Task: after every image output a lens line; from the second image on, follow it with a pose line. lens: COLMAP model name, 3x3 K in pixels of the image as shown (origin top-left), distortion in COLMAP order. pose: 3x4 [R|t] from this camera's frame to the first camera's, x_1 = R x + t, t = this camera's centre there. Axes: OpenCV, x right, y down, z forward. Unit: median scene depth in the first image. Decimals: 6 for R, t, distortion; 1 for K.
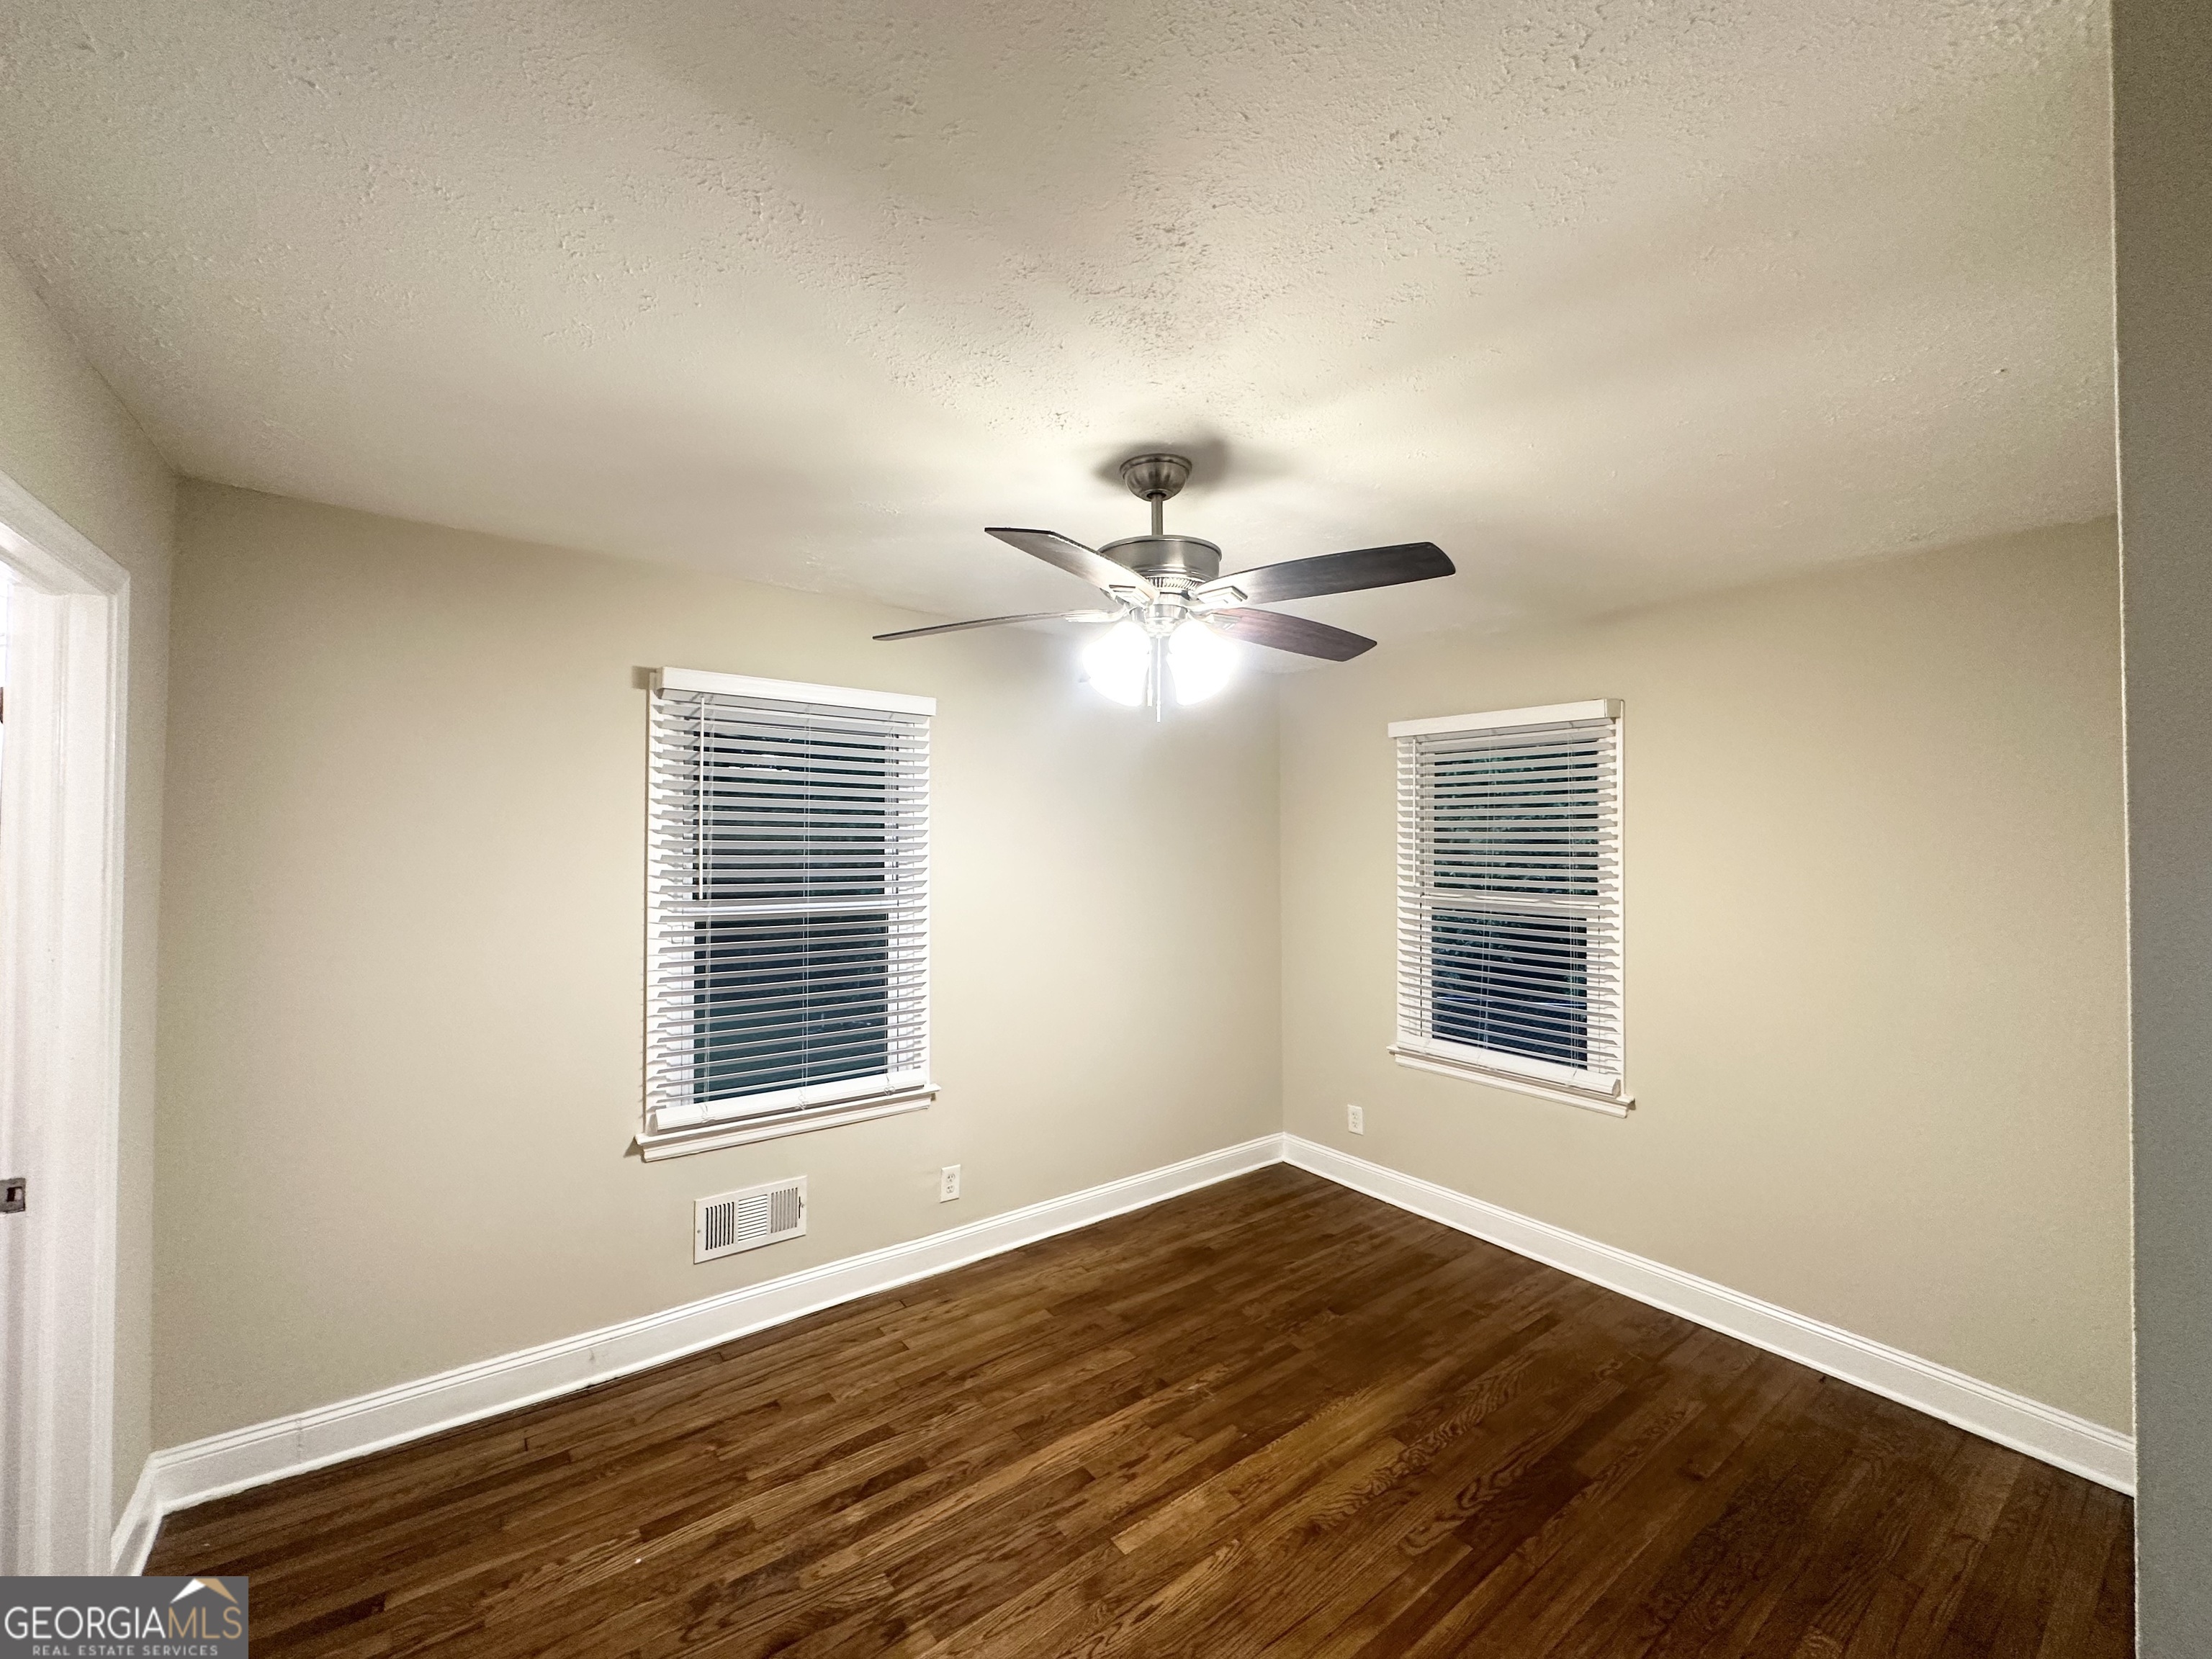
lens RADIAL K [[877.2, 0, 1108.5], [0, 877.2, 827.8], [0, 0, 1]] dist [-0.005215, 0.001436]
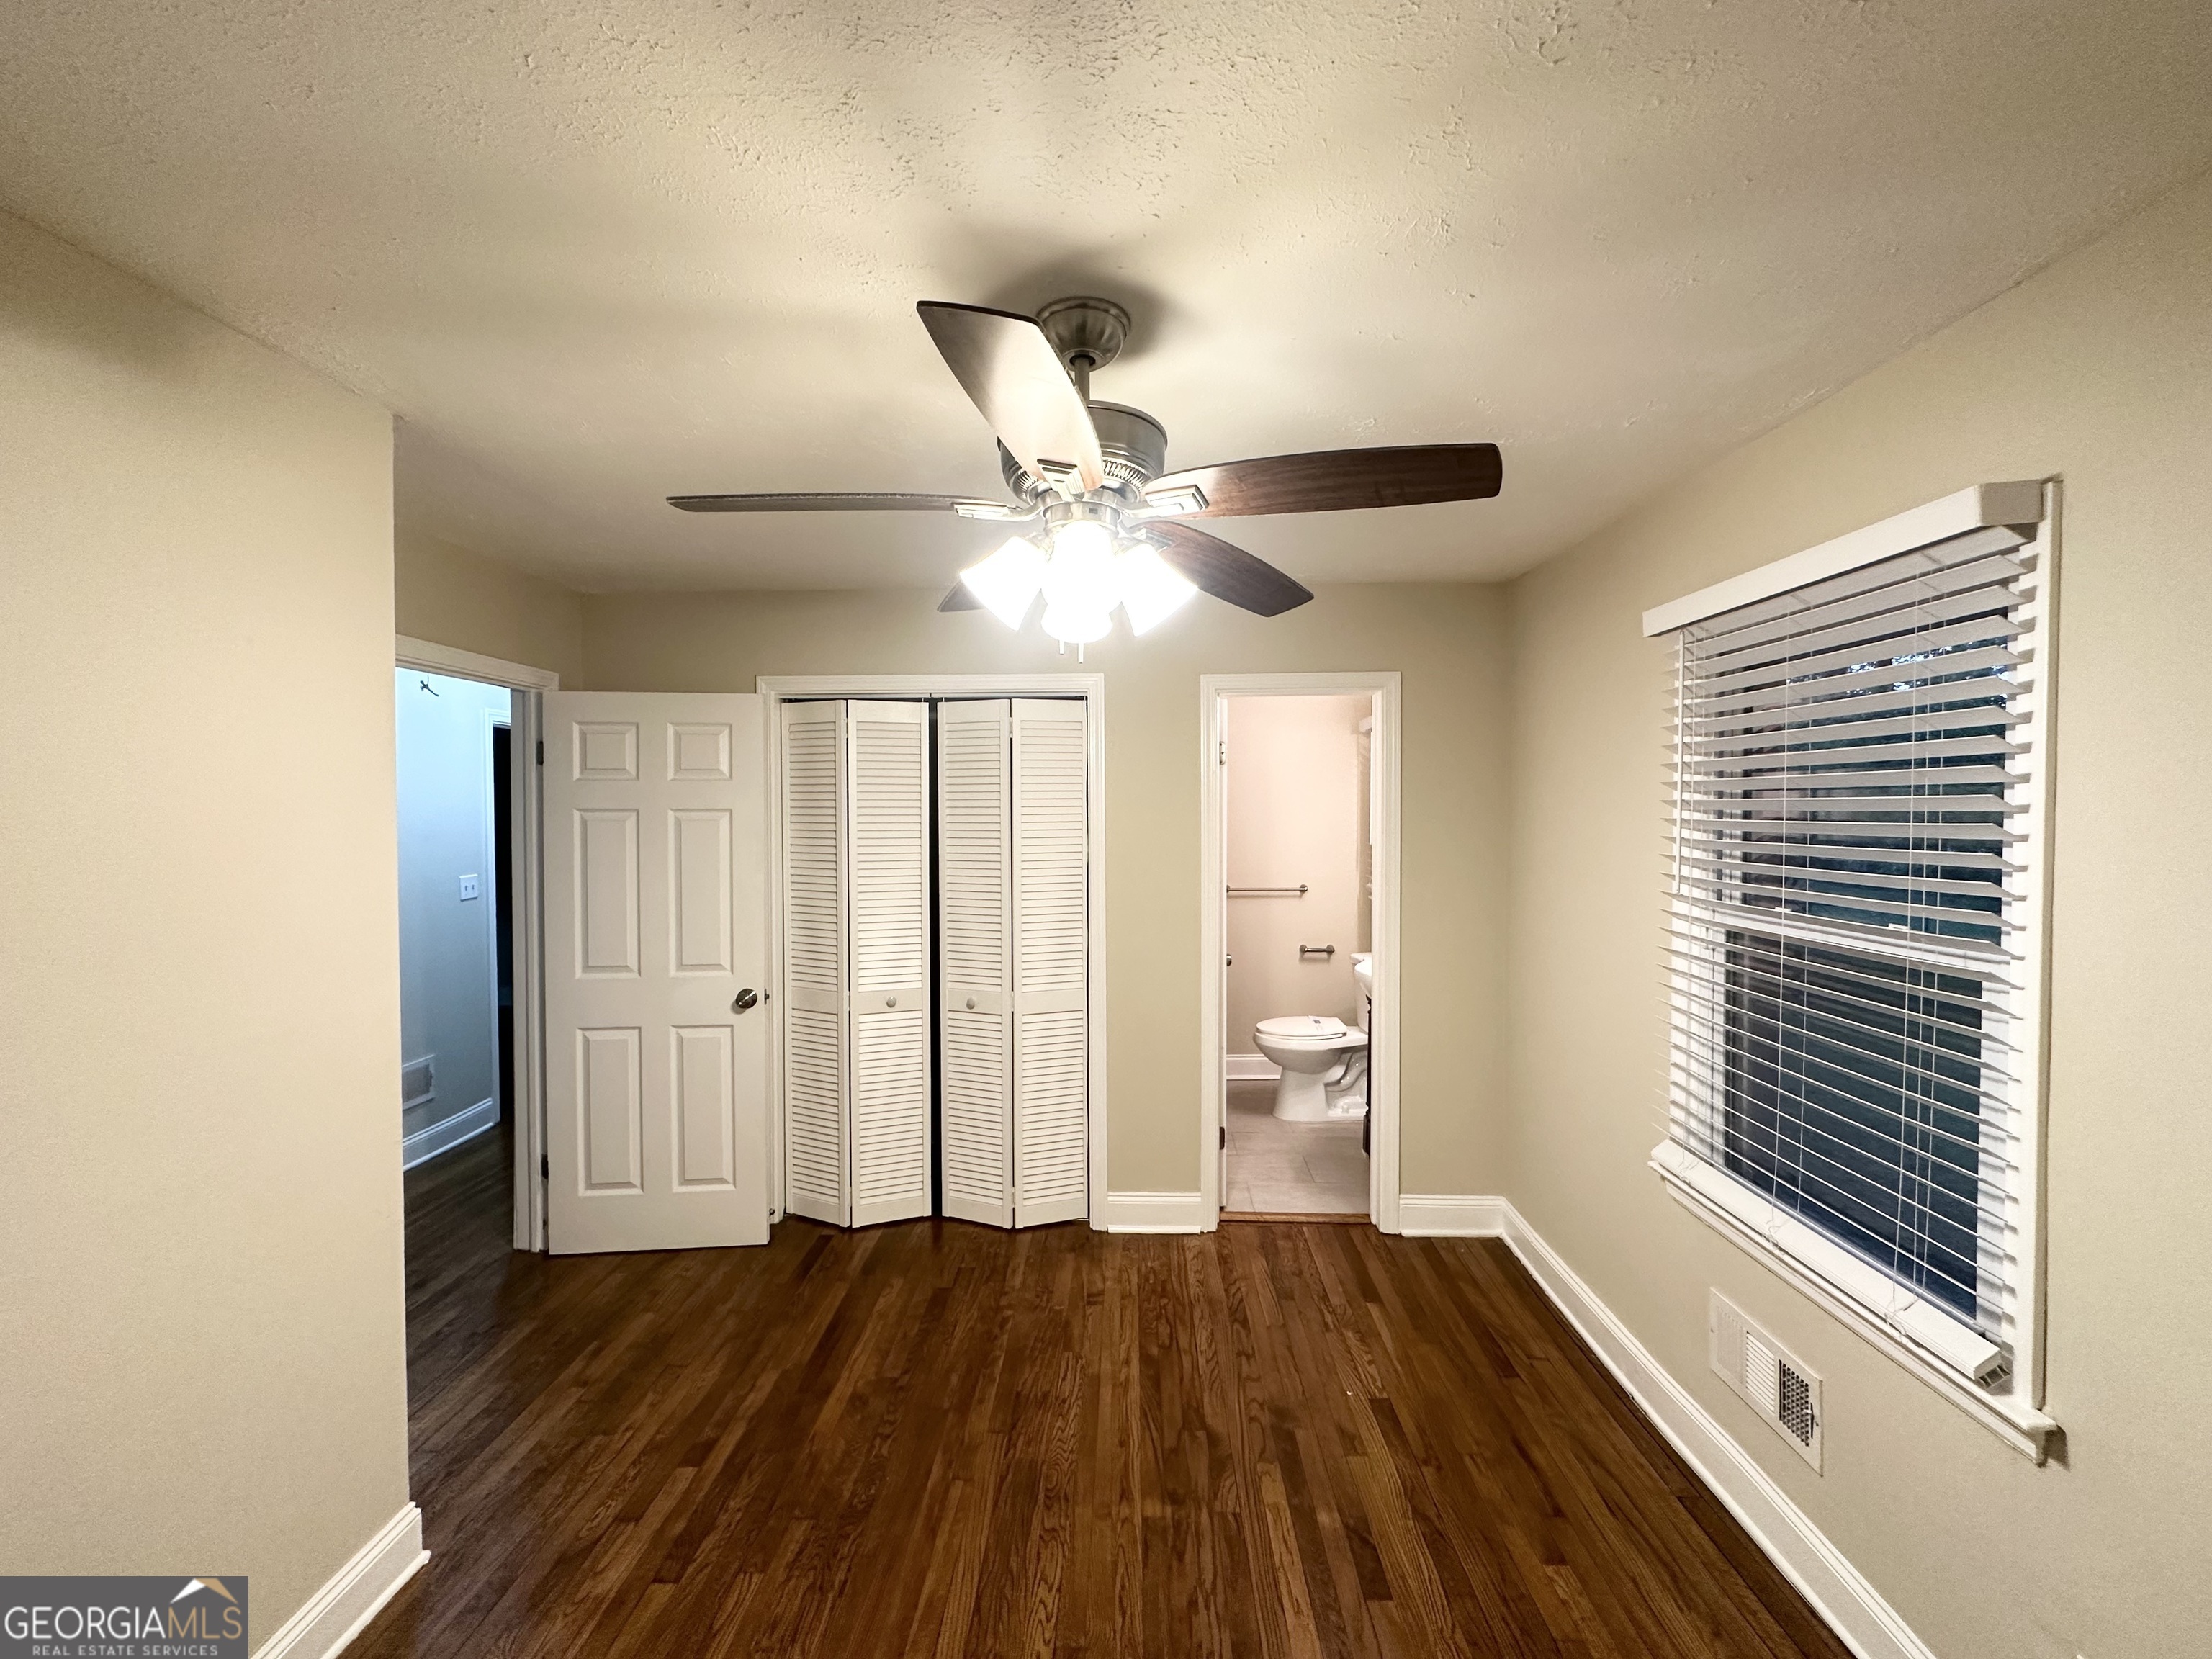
lens RADIAL K [[877.2, 0, 1117.4], [0, 877.2, 833.7], [0, 0, 1]] dist [-0.005215, 0.001436]
pose [[-0.622409, 0.014565, -0.782557, 0.624146], [0.010937, 0.999891, 0.009911, 0.015865], [0.782616, -0.002390, -0.622500, 1.477604]]
